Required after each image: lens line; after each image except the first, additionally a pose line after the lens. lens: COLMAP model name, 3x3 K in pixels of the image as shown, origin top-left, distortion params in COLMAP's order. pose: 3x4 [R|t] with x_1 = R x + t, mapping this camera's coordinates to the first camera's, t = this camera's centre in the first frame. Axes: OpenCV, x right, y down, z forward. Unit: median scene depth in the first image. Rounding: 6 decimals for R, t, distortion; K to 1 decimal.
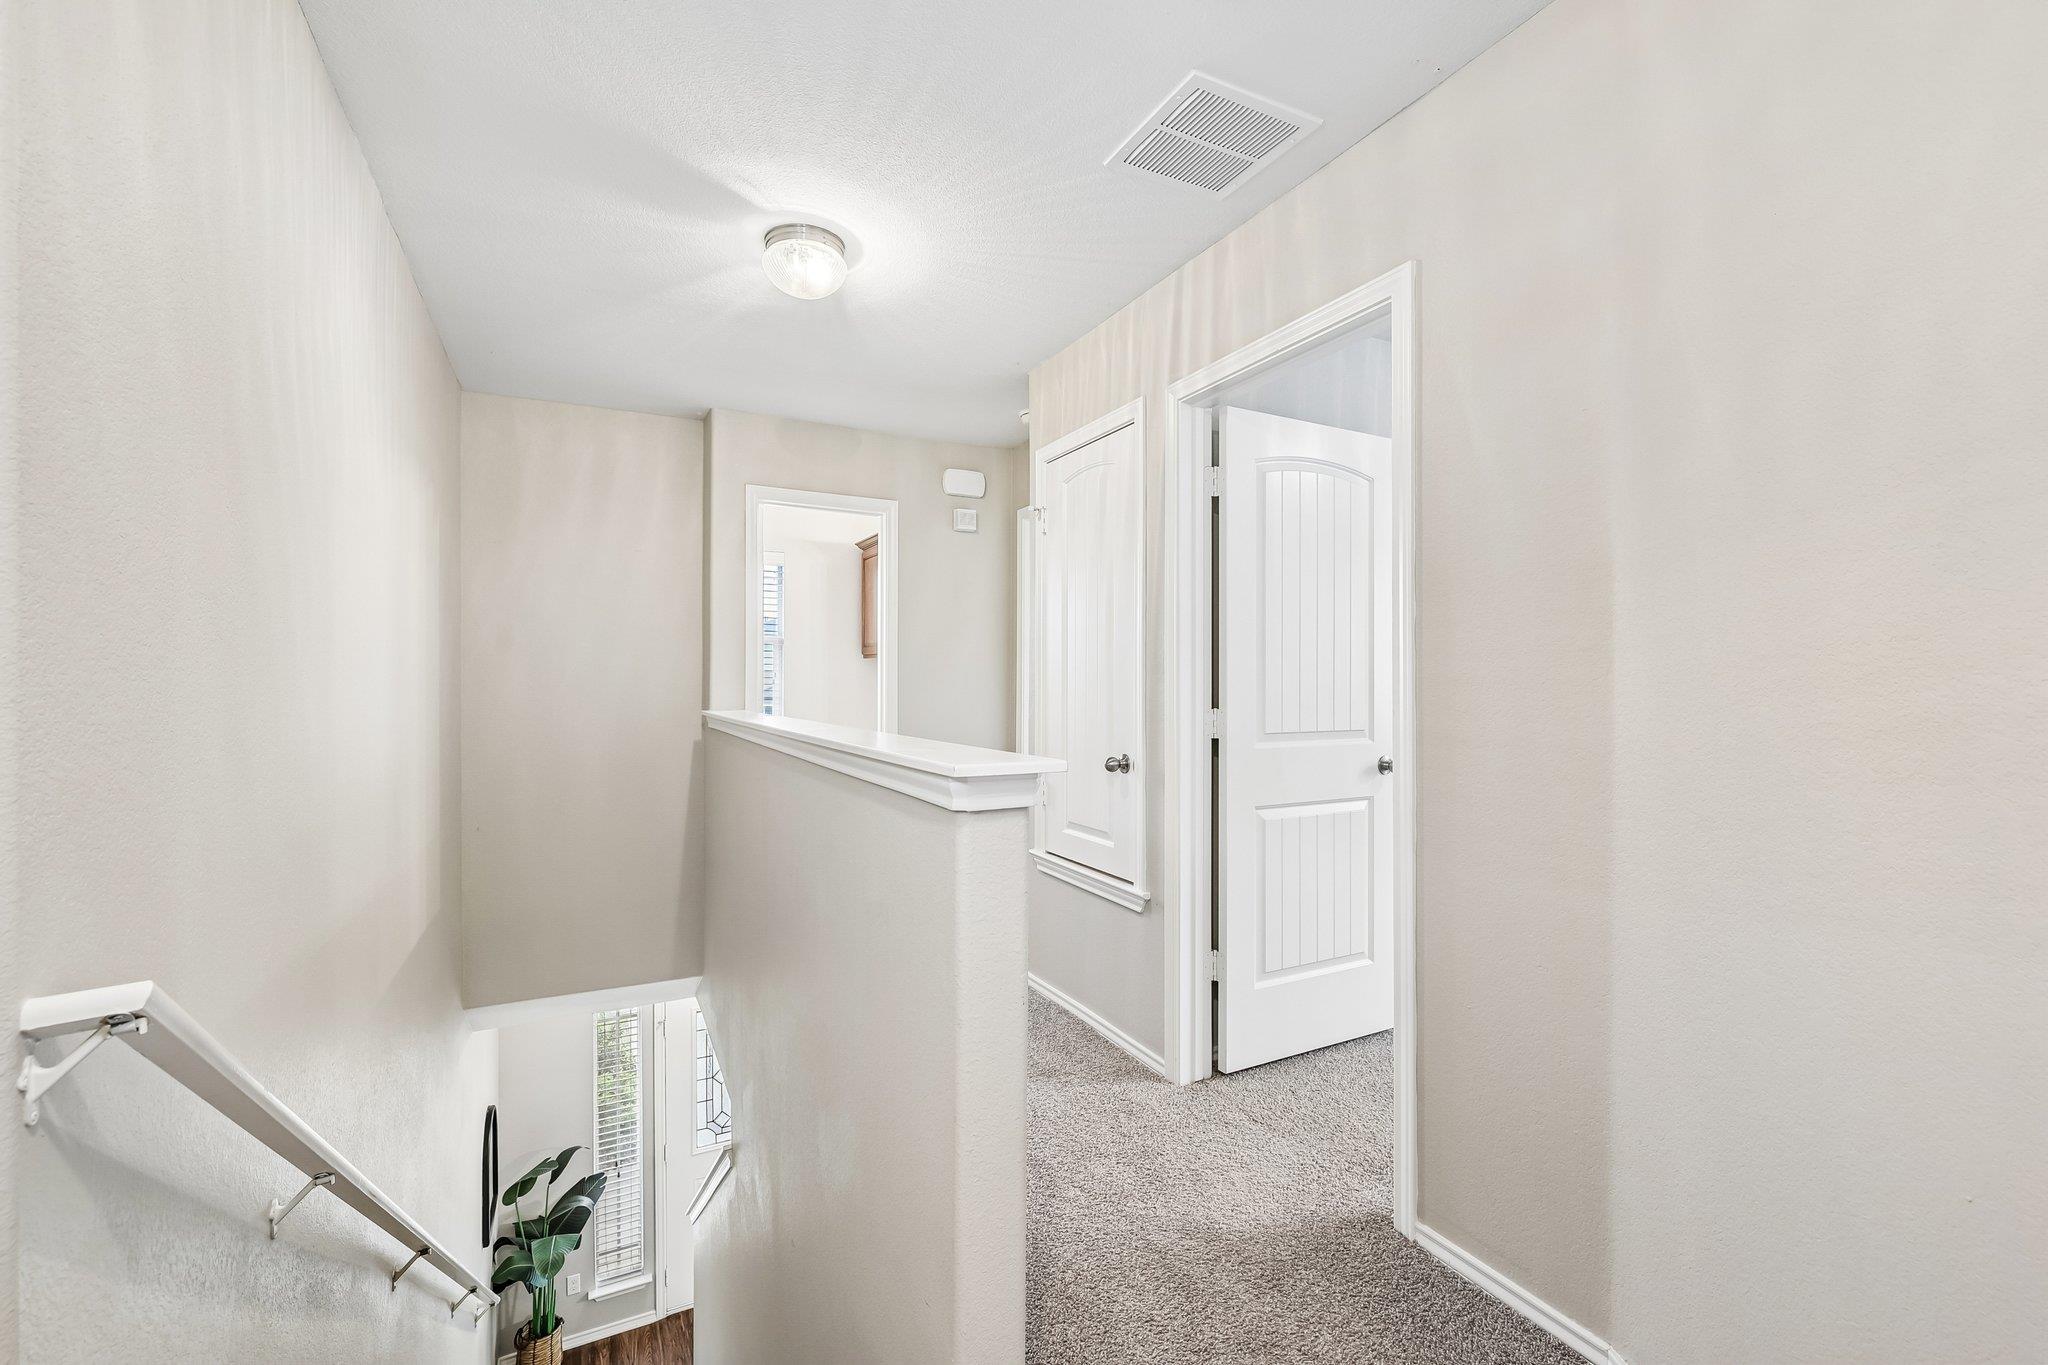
lens RADIAL K [[860.3, 0, 1028.8], [0, 860.3, 680.6], [0, 0, 1]] dist [-0.001697, 0.000398]
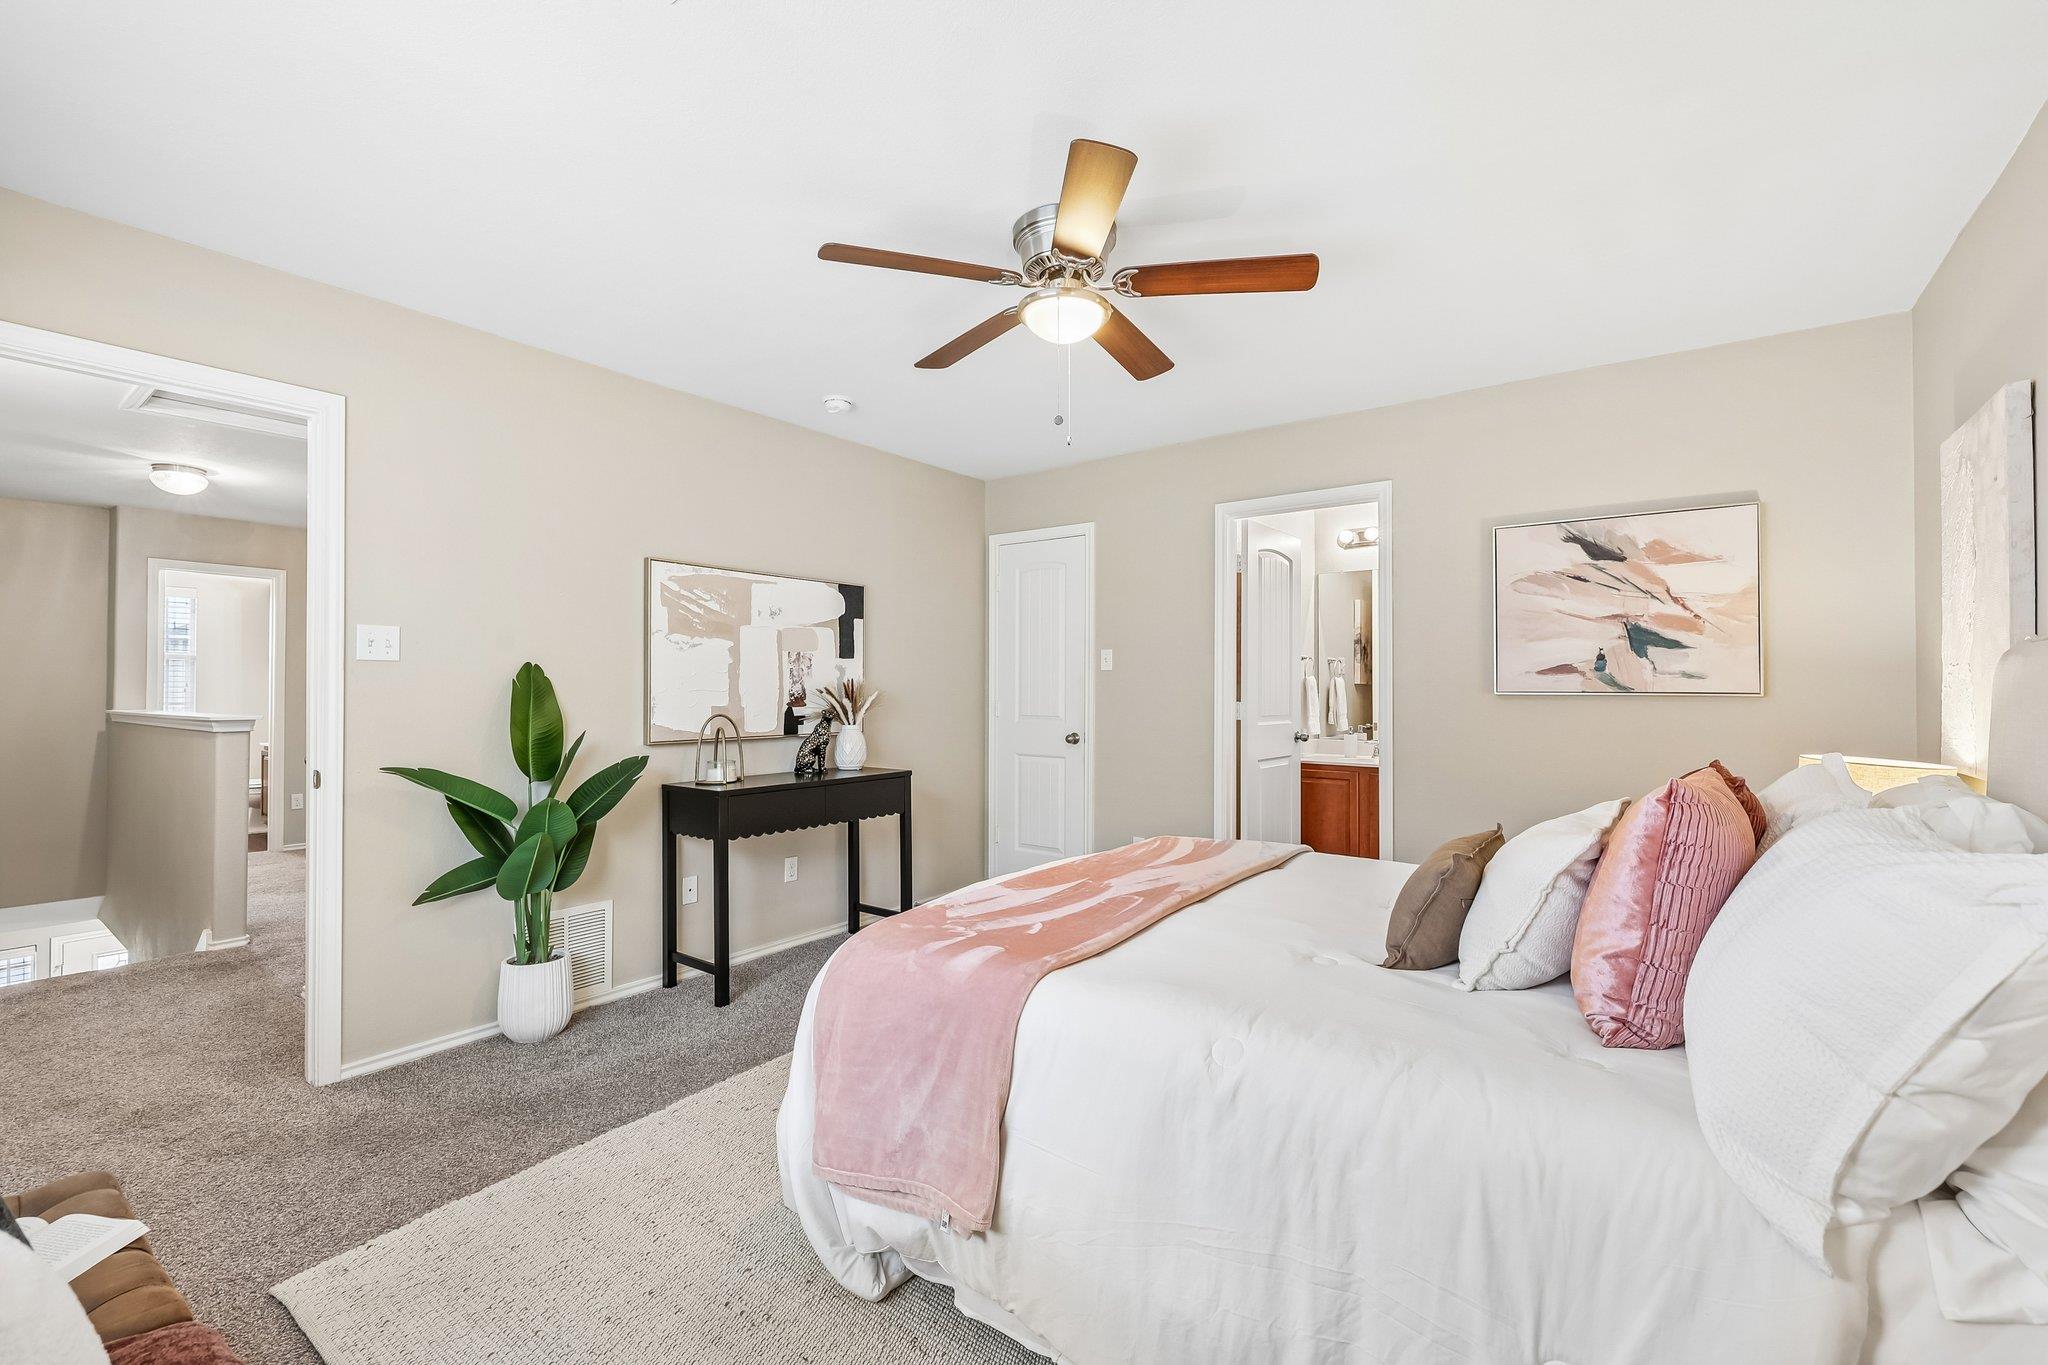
lens RADIAL K [[896.1, 0, 1024.0], [0, 896.1, 682.5], [0, 0, 1]] dist [0.001020, 0.000339]
pose [[0.907086, 0.005306, 0.420912, 0.389885], [-0.002590, 0.999972, -0.007024, -0.005286], [-0.420937, 0.005281, 0.907074, -1.032524]]
